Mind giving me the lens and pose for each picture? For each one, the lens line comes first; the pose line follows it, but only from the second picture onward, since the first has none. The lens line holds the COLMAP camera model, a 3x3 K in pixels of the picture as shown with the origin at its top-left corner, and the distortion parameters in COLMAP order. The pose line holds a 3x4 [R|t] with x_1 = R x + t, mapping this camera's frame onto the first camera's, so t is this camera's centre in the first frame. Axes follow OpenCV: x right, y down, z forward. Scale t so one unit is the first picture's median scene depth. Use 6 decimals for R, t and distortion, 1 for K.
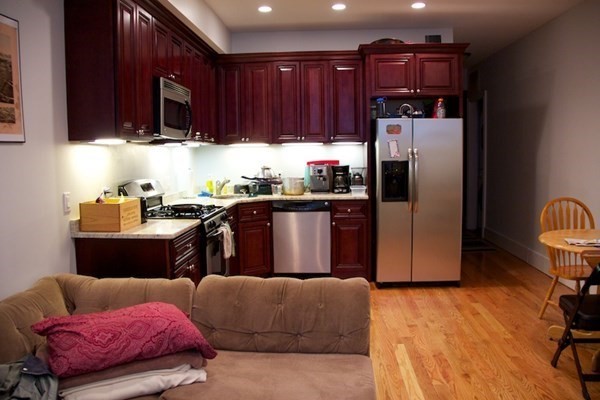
lens RADIAL K [[499.1, 0, 300.0], [0, 499.1, 200.0], [0, 0, 1]] dist [-0.133187, 0.002329]
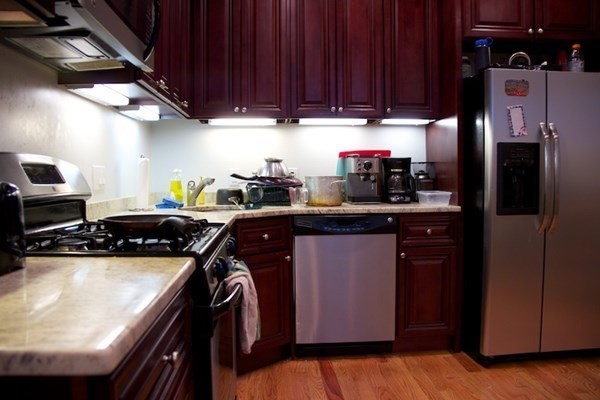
lens RADIAL K [[499.1, 0, 300.0], [0, 499.1, 200.0], [0, 0, 1]] dist [-0.133187, 0.002329]
pose [[0.992875, 0.001537, 0.119152, -0.112644], [0.004198, 0.998845, -0.047867, 0.011006], [-0.119087, 0.048027, 0.991722, 0.438213]]
